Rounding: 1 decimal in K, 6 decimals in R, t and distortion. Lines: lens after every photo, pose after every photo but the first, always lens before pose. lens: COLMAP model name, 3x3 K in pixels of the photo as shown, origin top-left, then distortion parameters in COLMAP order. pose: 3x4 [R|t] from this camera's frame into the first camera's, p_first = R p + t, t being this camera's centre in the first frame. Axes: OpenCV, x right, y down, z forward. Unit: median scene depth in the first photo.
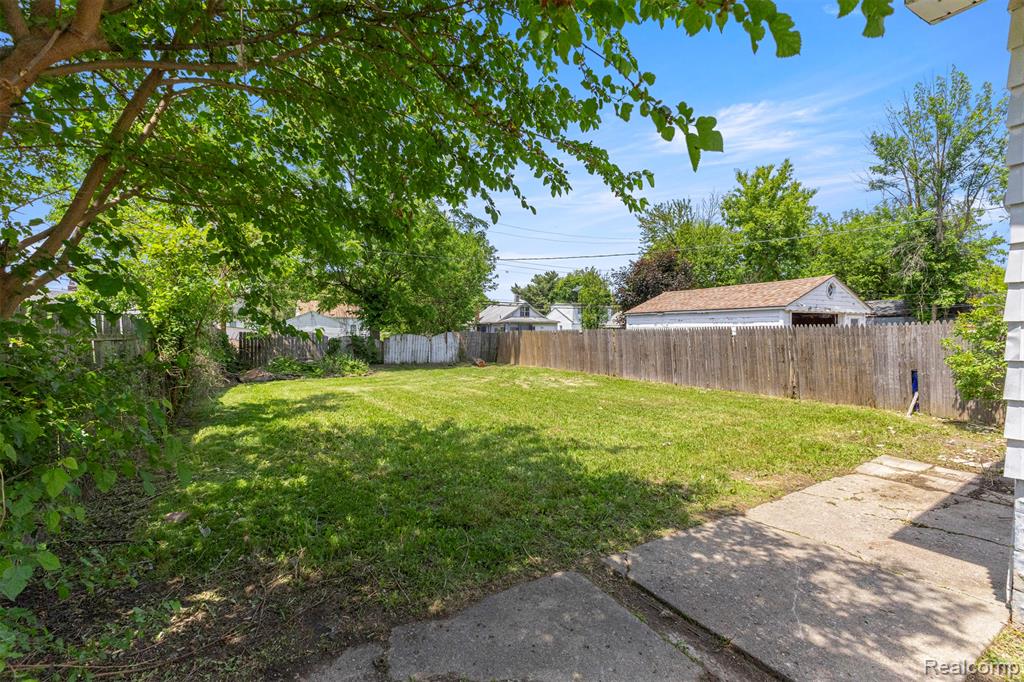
lens RADIAL K [[443.5, 0, 517.1], [0, 443.5, 337.3], [0, 0, 1]] dist [0.000727, 0.000217]
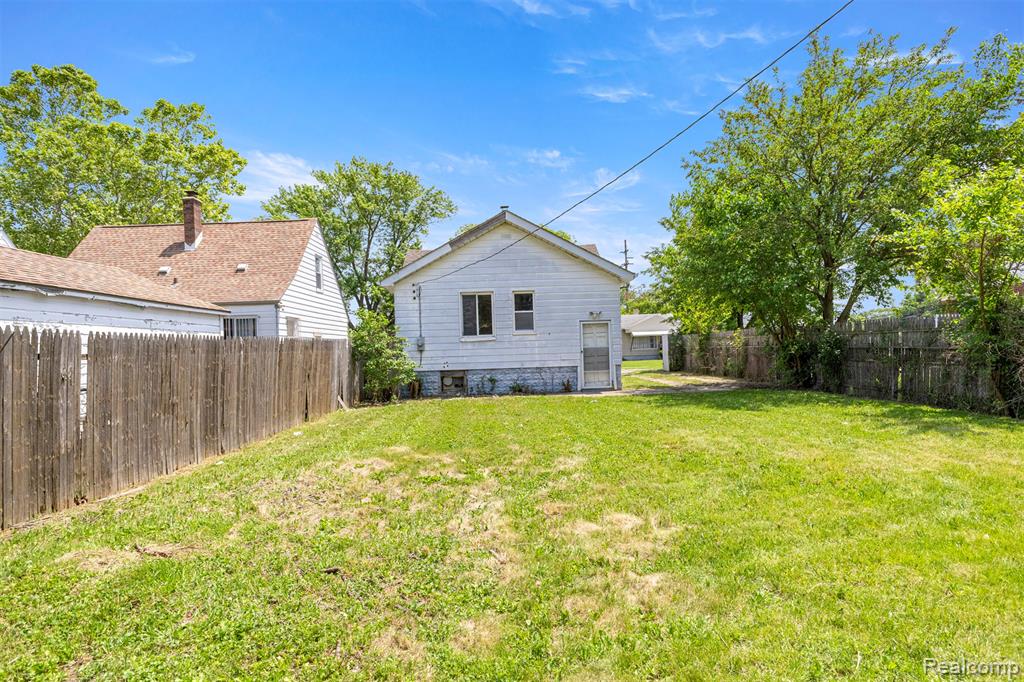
lens RADIAL K [[589.2, 0, 513.5], [0, 589.2, 338.2], [0, 0, 1]] dist [0.003173, -0.001721]
pose [[-0.878367, 0.033110, 0.476838, -0.335945], [0.030634, 0.999447, -0.012968, -0.000323], [-0.477004, 0.003217, -0.878895, 2.076556]]
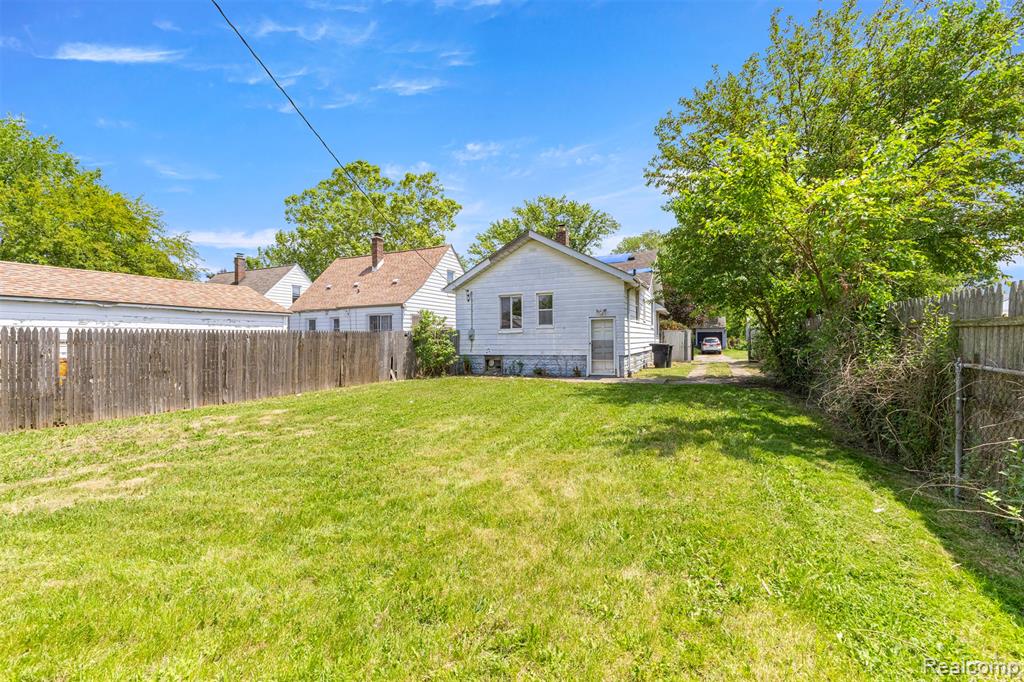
lens RADIAL K [[443.5, 0, 513.2], [0, 443.5, 333.8], [0, 0, 1]] dist [0.000727, 0.000217]
pose [[-0.586986, 0.013115, 0.809491, -0.816622], [0.012861, 0.999894, -0.006874, -0.003526], [-0.809495, 0.006376, -0.587092, 1.535728]]
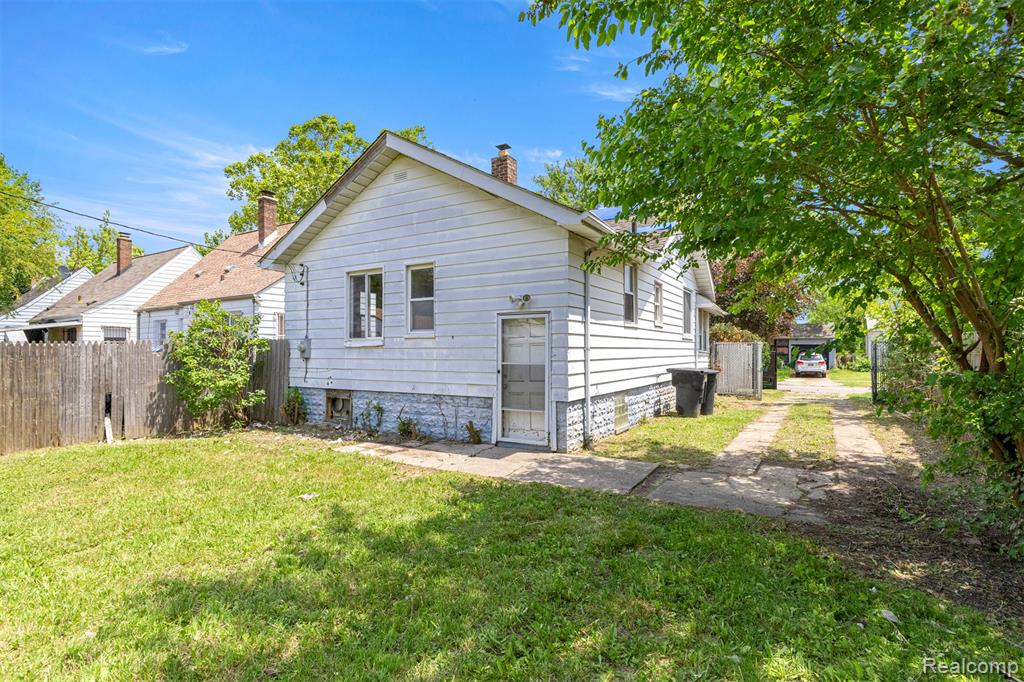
lens RADIAL K [[508.7, 0, 513.2], [0, 508.7, 345.2], [0, 0, 1]] dist [0.005048, -0.000345]
pose [[-0.485415, 0.005799, 0.874265, -0.401557], [0.004144, 0.999982, -0.004331, -0.016528], [-0.874274, 0.001520, -0.485430, 0.715443]]
